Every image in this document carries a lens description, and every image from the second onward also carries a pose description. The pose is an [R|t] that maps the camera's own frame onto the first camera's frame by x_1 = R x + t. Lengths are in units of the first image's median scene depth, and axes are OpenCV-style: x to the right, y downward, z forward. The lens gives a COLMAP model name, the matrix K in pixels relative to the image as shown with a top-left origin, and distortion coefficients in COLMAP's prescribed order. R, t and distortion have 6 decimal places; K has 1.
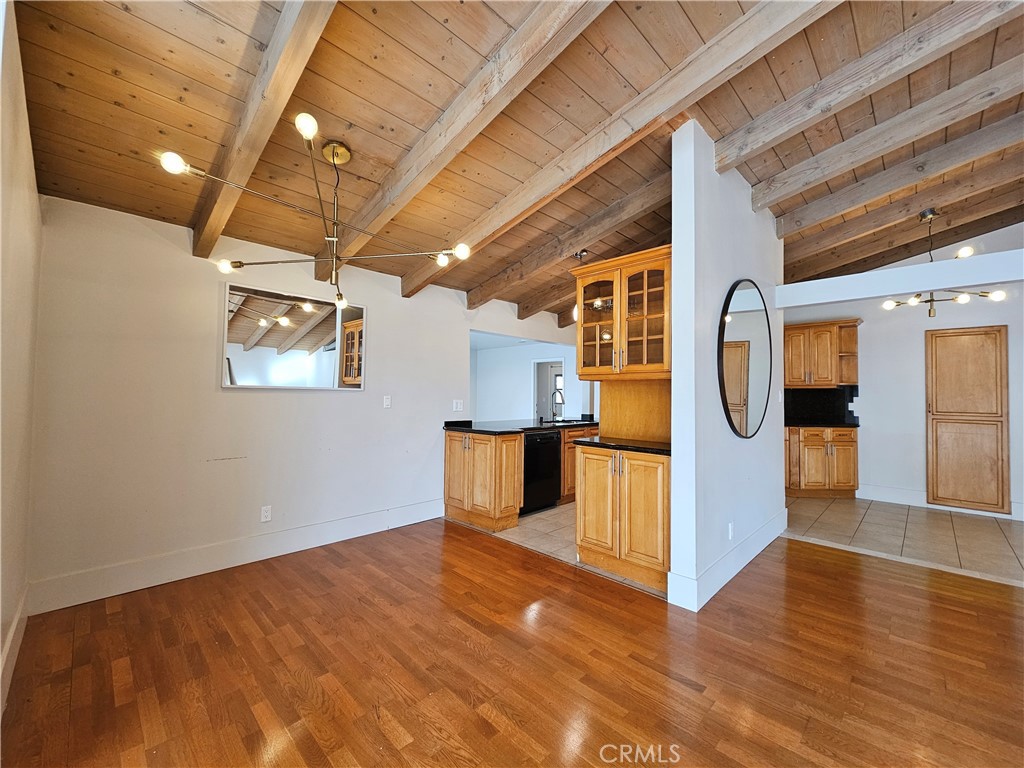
lens RADIAL K [[419.9, 0, 516.3], [0, 419.9, 382.3], [0, 0, 1]] dist [0.004204, -0.000380]
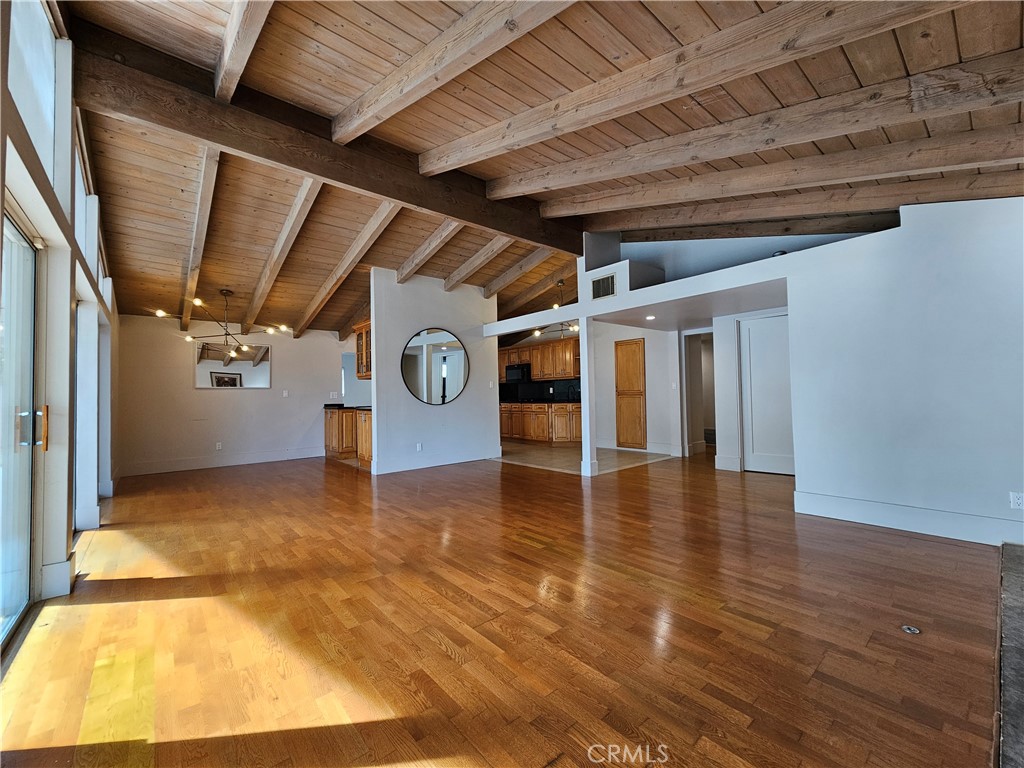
lens RADIAL K [[419.9, 0, 516.2], [0, 419.9, 382.5], [0, 0, 1]] dist [0.004204, -0.000380]
pose [[0.996096, -0.032325, -0.082151, 0.853855], [0.032536, 0.999470, 0.001239, 0.025310], [0.082067, -0.003907, 0.996619, -0.786360]]
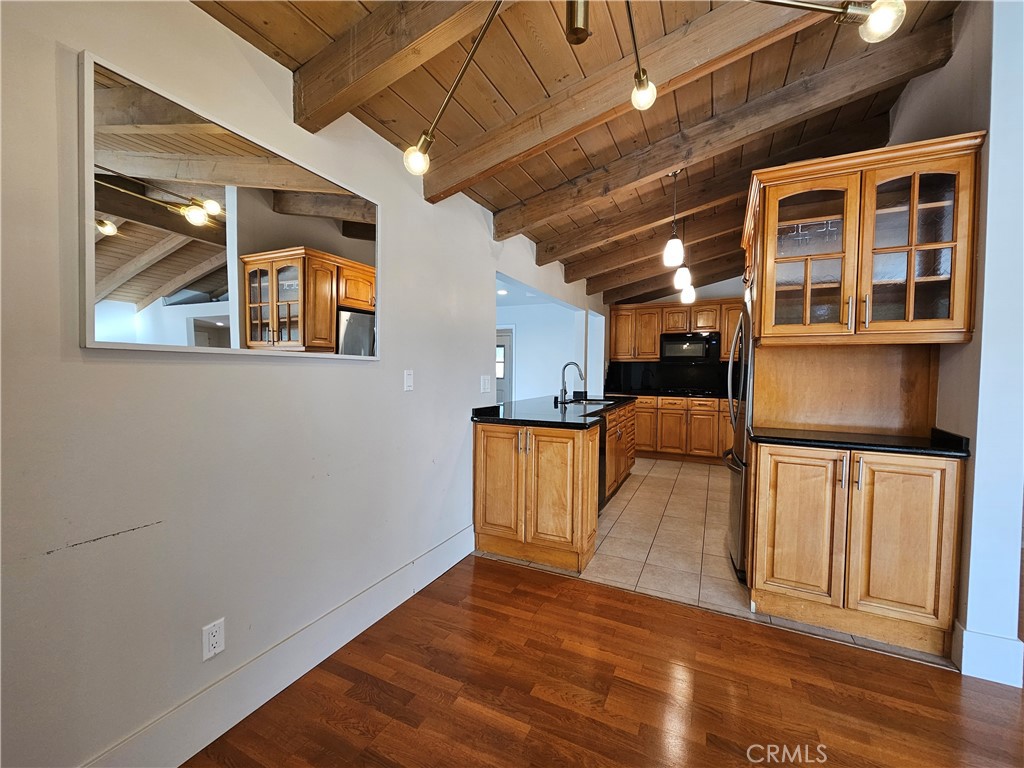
lens RADIAL K [[419.9, 0, 514.0], [0, 419.9, 382.8], [0, 0, 1]] dist [0.004204, -0.000380]
pose [[0.948283, -0.010937, 0.317238, -0.333144], [-0.009123, 0.998054, 0.061677, 0.012708], [-0.317296, -0.061382, 0.946338, 0.385065]]
